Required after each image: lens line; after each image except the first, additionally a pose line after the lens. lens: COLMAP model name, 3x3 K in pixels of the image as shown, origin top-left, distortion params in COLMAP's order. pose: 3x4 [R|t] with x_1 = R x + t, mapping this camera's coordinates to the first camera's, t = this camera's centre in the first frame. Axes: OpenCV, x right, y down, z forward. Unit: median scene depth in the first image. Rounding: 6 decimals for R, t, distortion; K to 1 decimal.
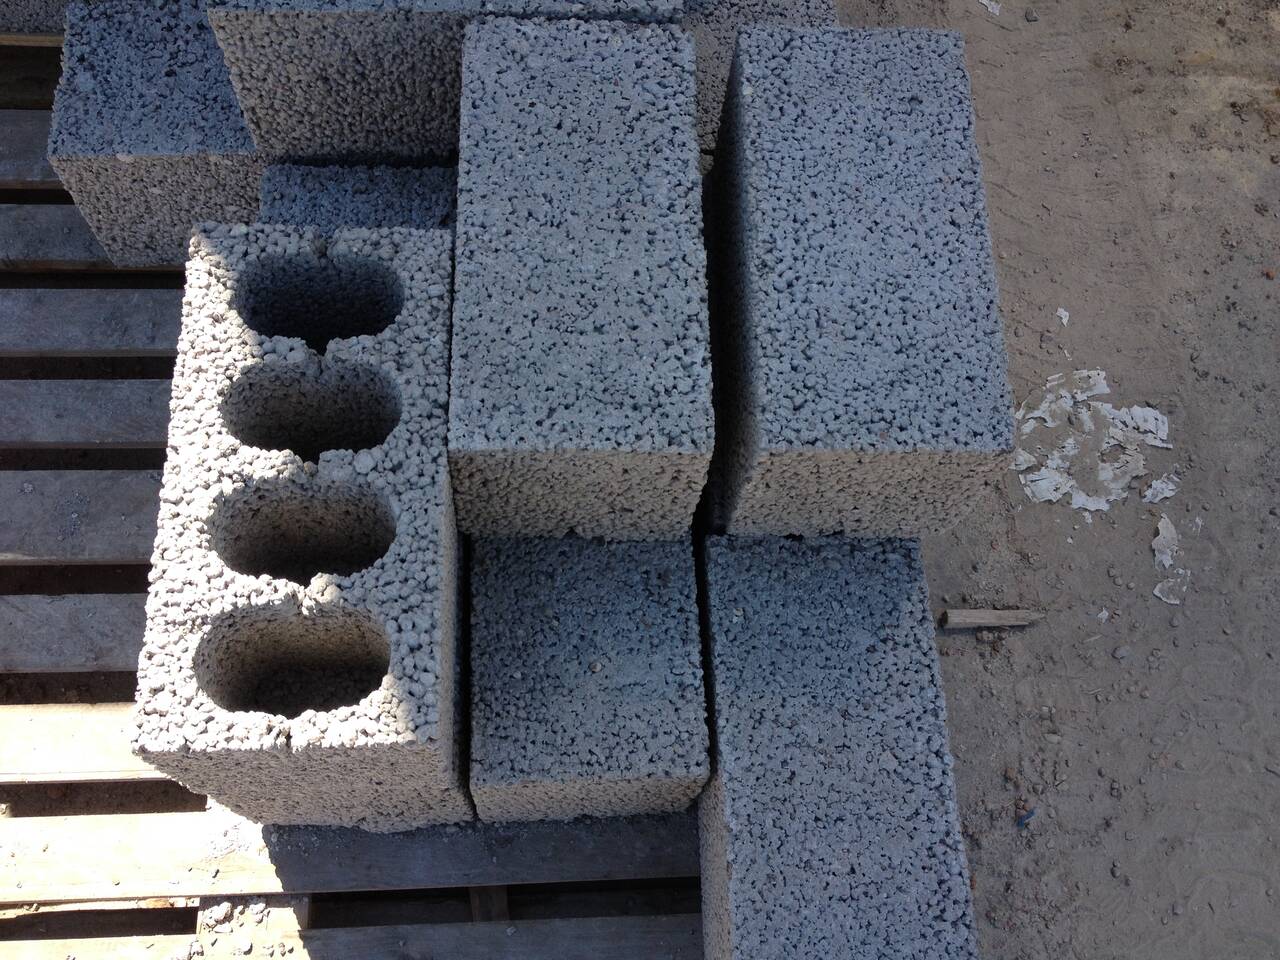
lens RADIAL K [[1203.7, 0, 640.0], [0, 1203.7, 480.0], [0, 0, 1]] dist [0.135108, -0.294258]
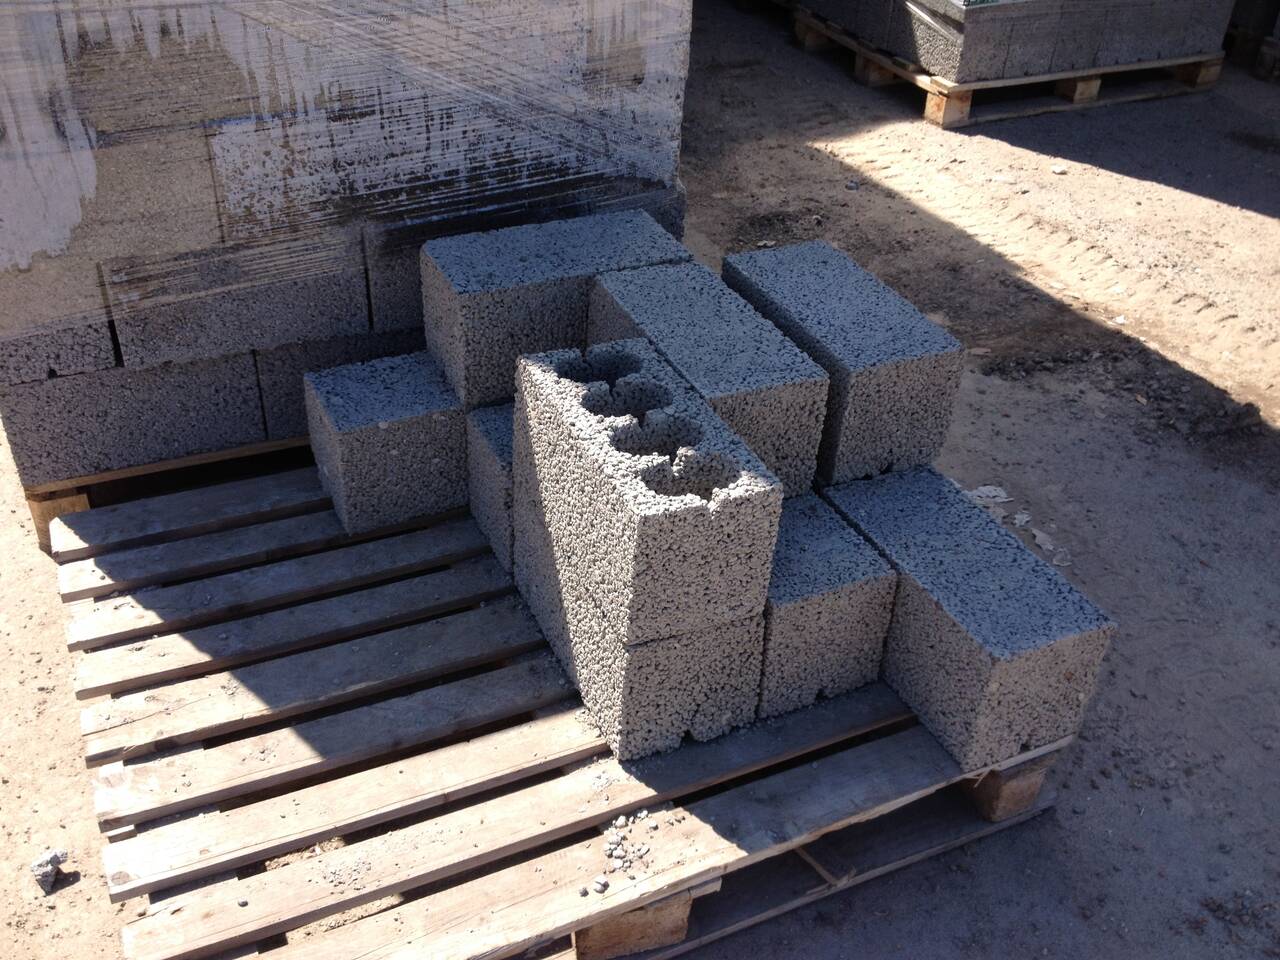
lens RADIAL K [[1203.7, 0, 640.0], [0, 1203.7, 480.0], [0, 0, 1]] dist [0.135108, -0.294258]
pose [[0.921643, -0.238787, 0.305869, -0.707625], [0.363195, 0.808350, -0.463313, 0.744380], [-0.136616, 0.538099, 0.831736, -0.365144]]
